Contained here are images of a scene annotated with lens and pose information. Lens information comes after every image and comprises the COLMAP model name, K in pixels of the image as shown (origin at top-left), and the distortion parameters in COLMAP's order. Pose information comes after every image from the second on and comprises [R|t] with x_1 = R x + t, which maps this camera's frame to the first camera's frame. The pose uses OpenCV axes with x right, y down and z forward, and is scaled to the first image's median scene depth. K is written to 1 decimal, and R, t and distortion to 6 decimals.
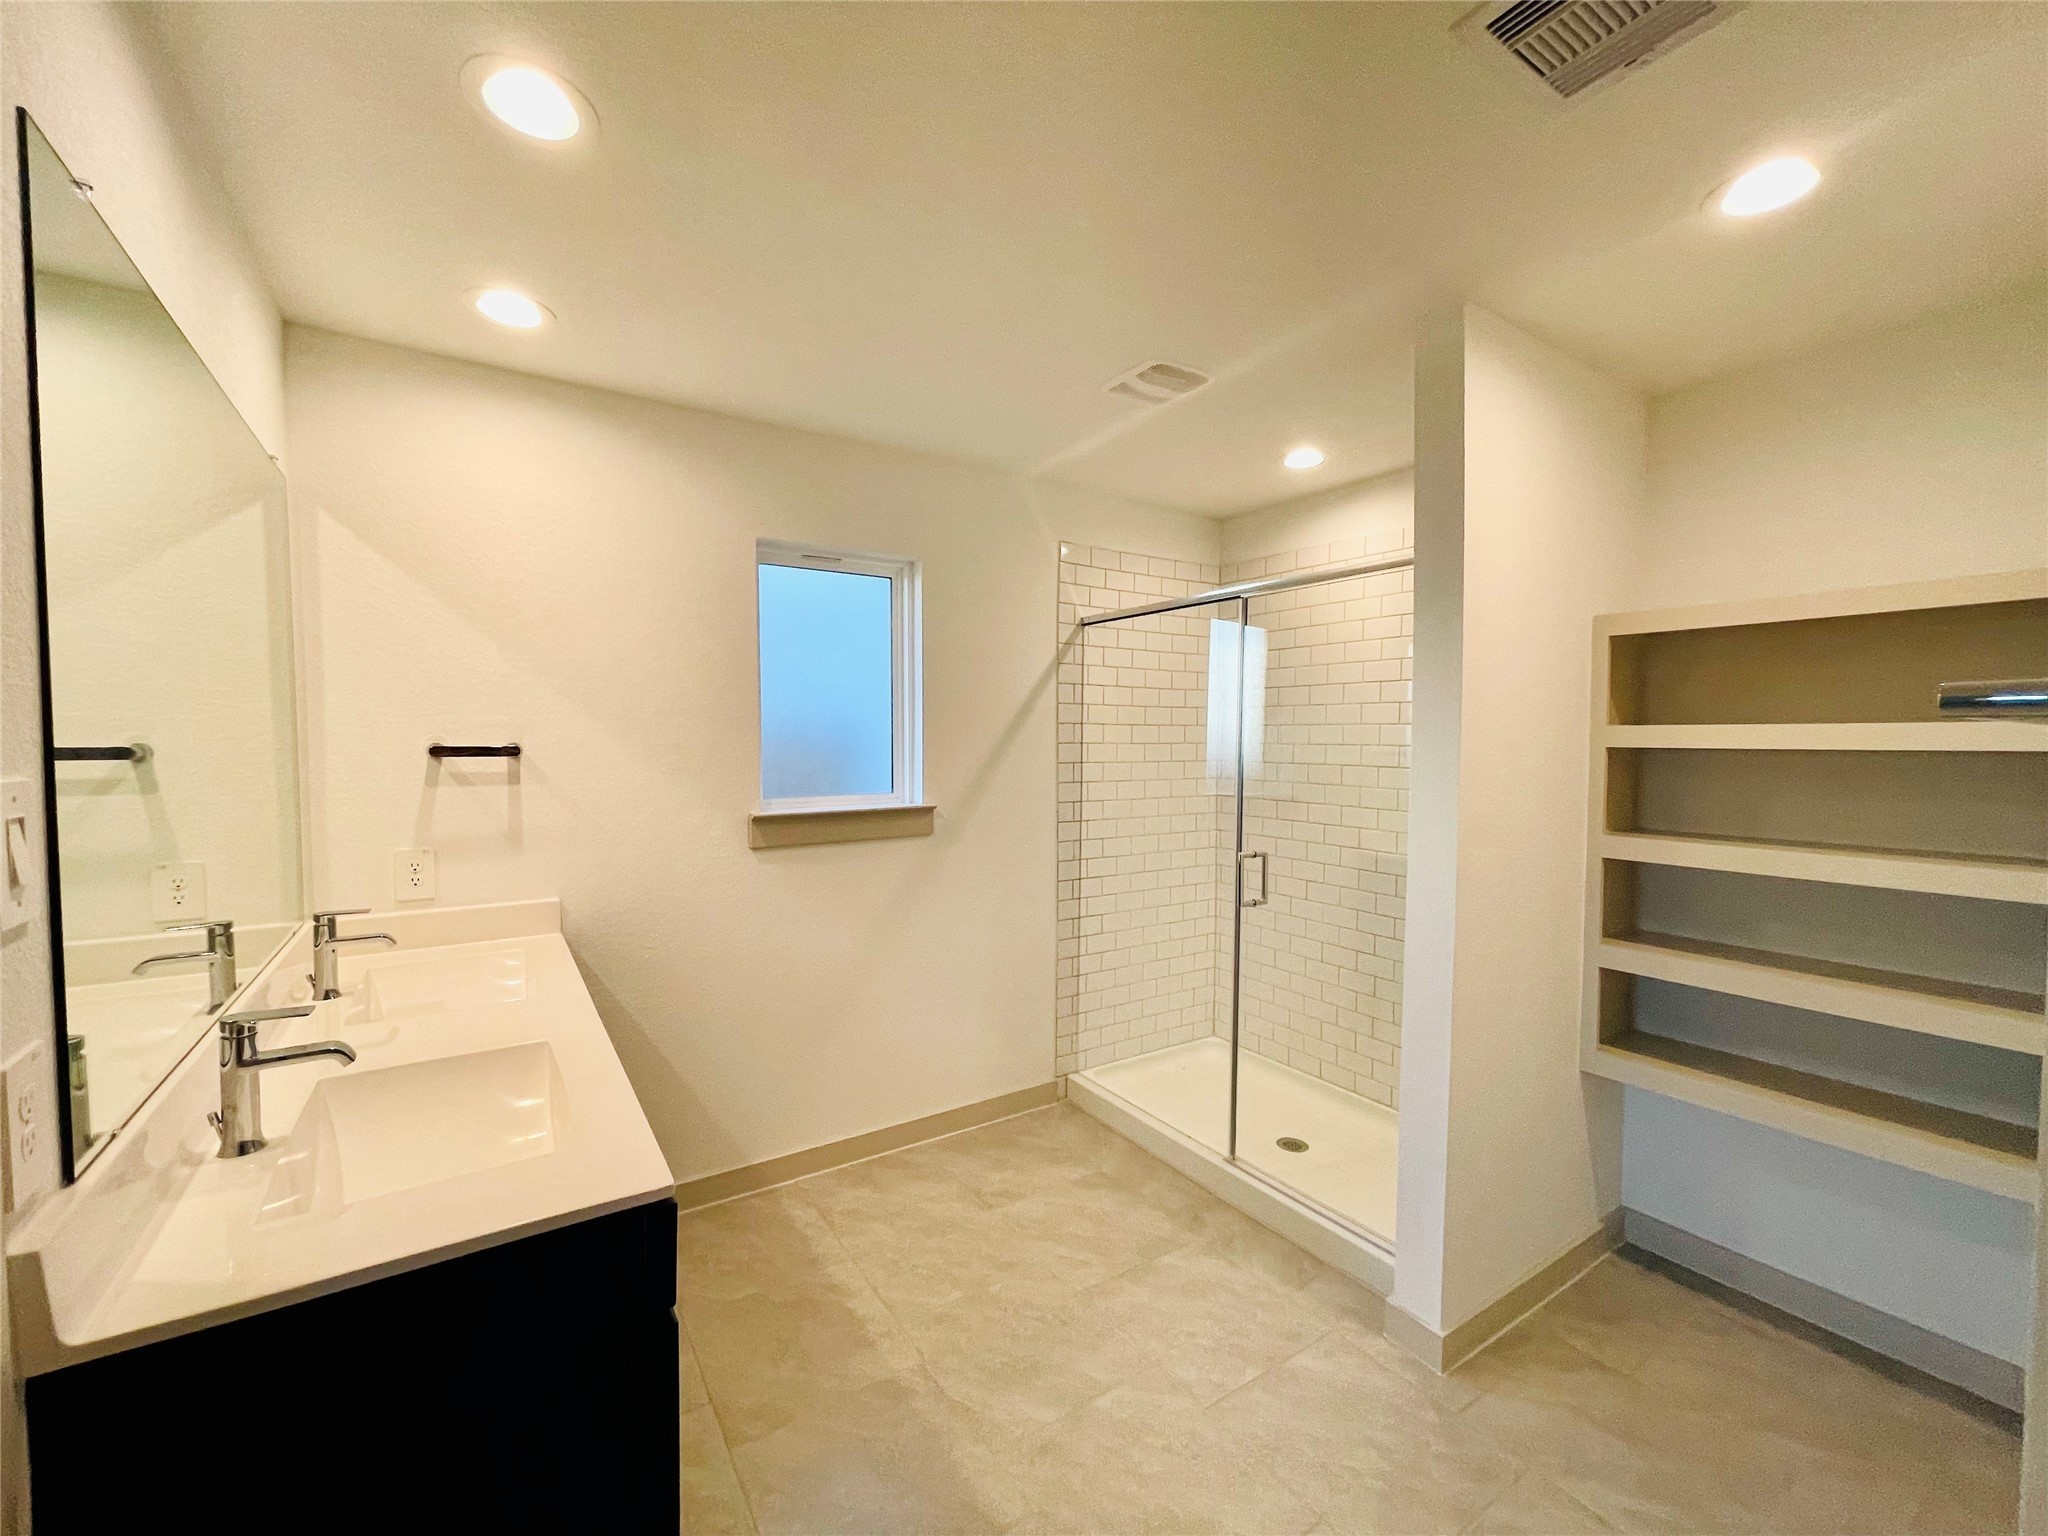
lens RADIAL K [[824.7, 0, 1008.4], [0, 824.7, 772.2], [0, 0, 1]] dist [0.000674, -0.000018]
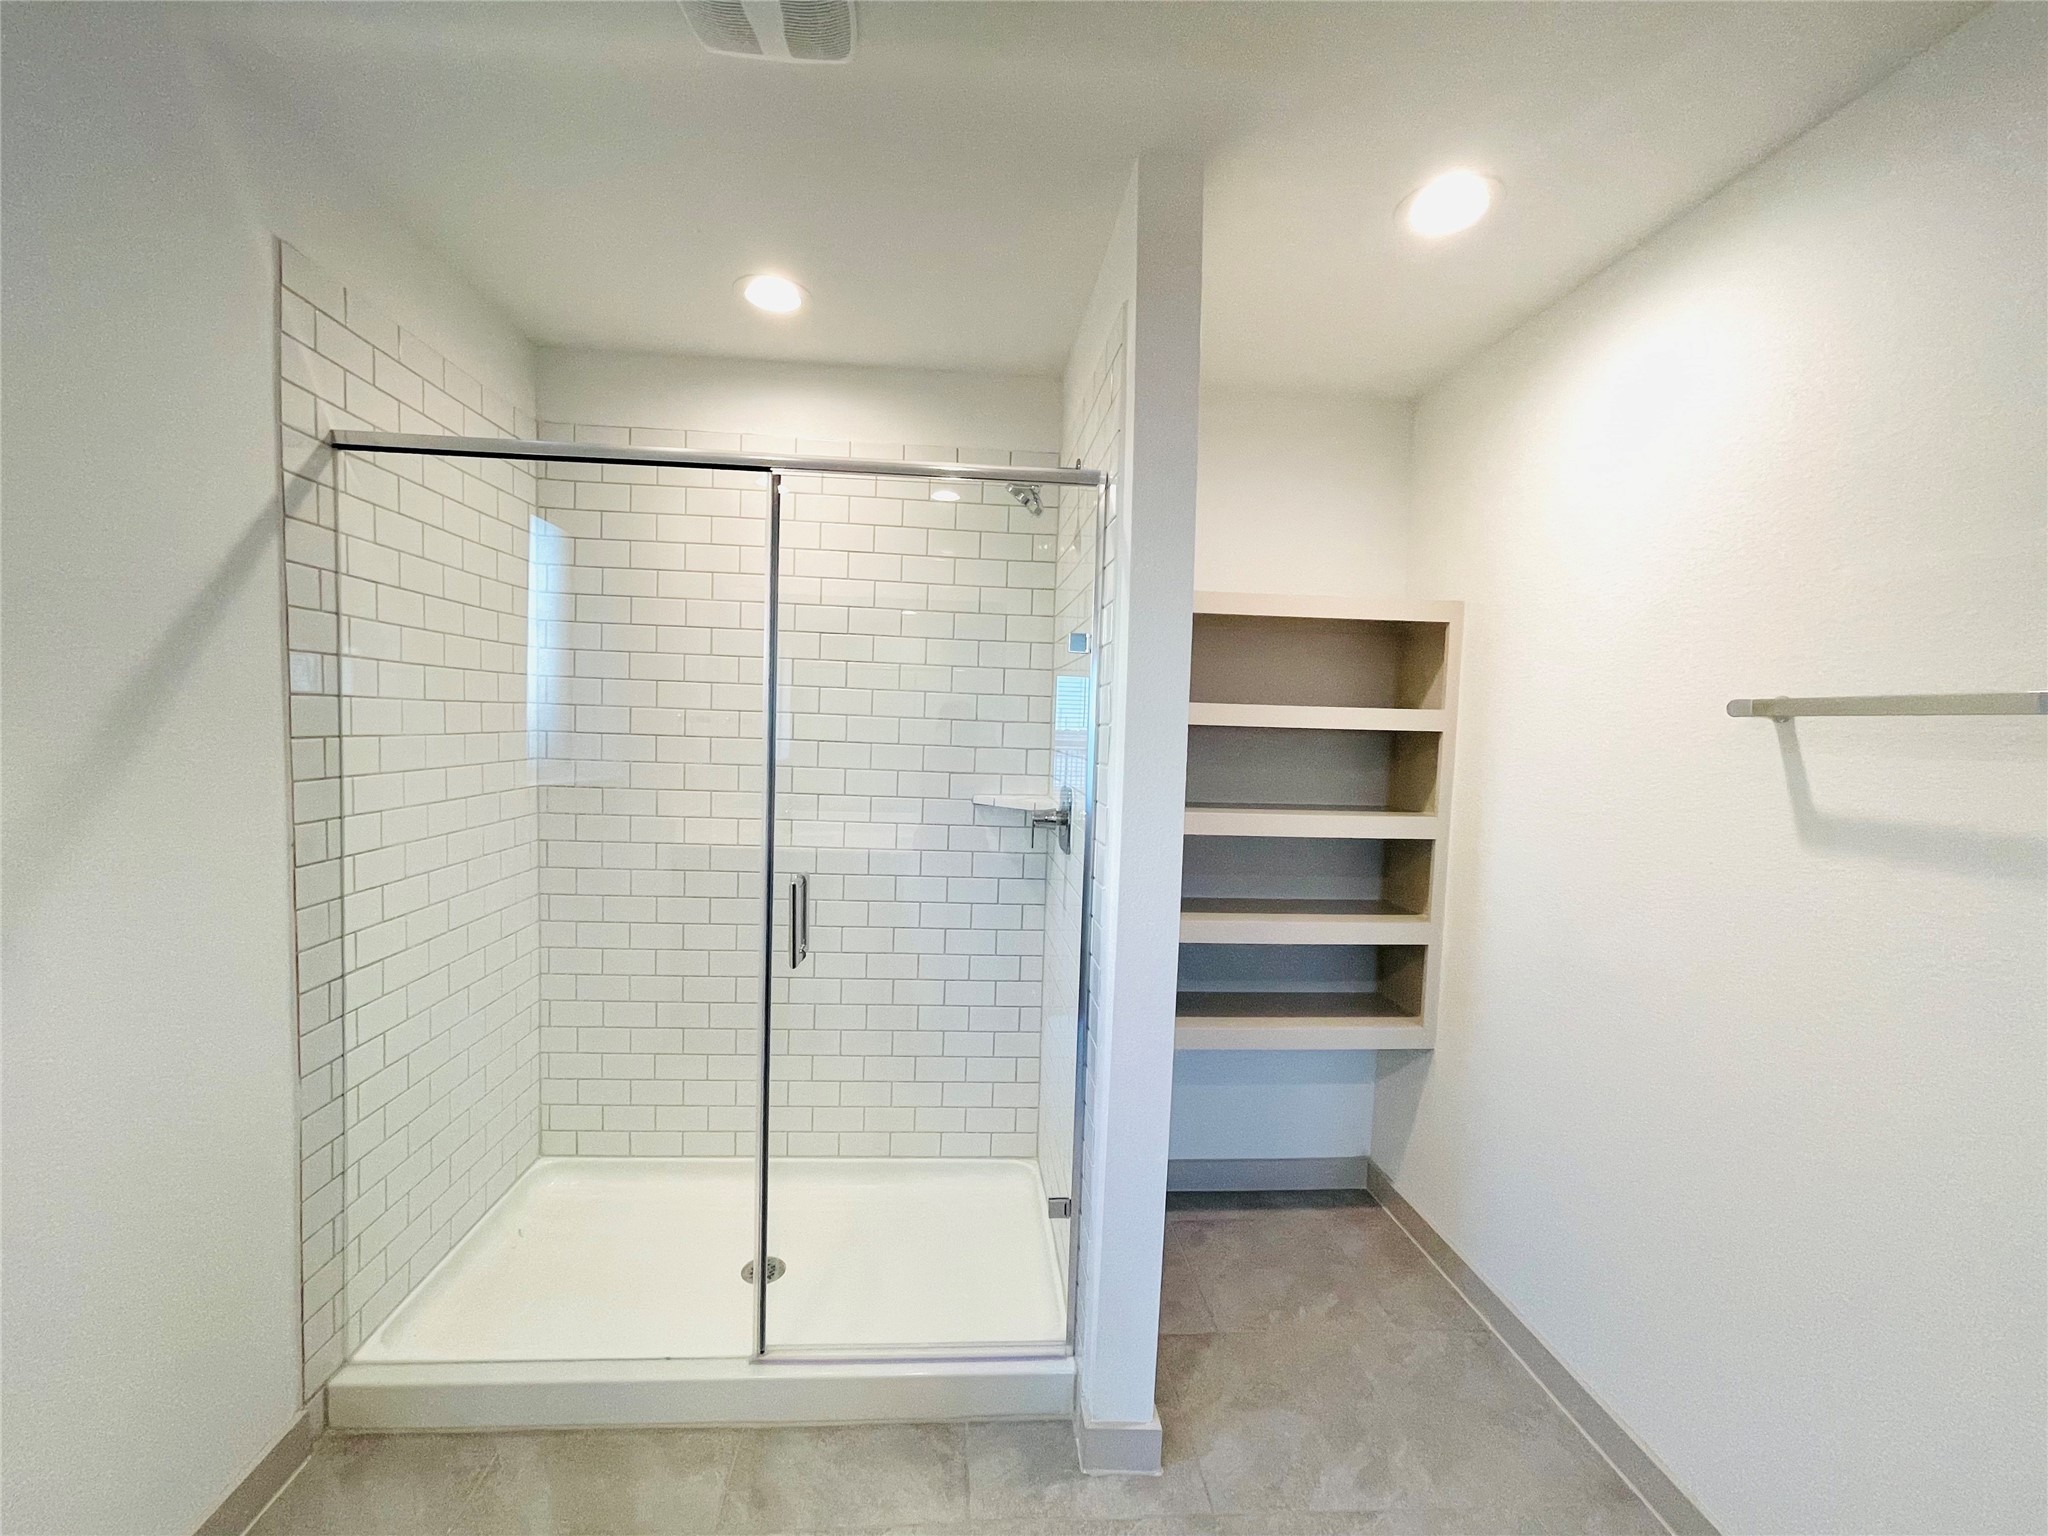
lens RADIAL K [[824.7, 0, 1008.4], [0, 824.7, 772.2], [0, 0, 1]] dist [0.000674, -0.000018]
pose [[0.484494, -0.042362, 0.873768, -0.146507], [0.006290, 0.998970, 0.044944, -0.010169], [-0.874772, -0.016279, 0.484261, 0.431853]]
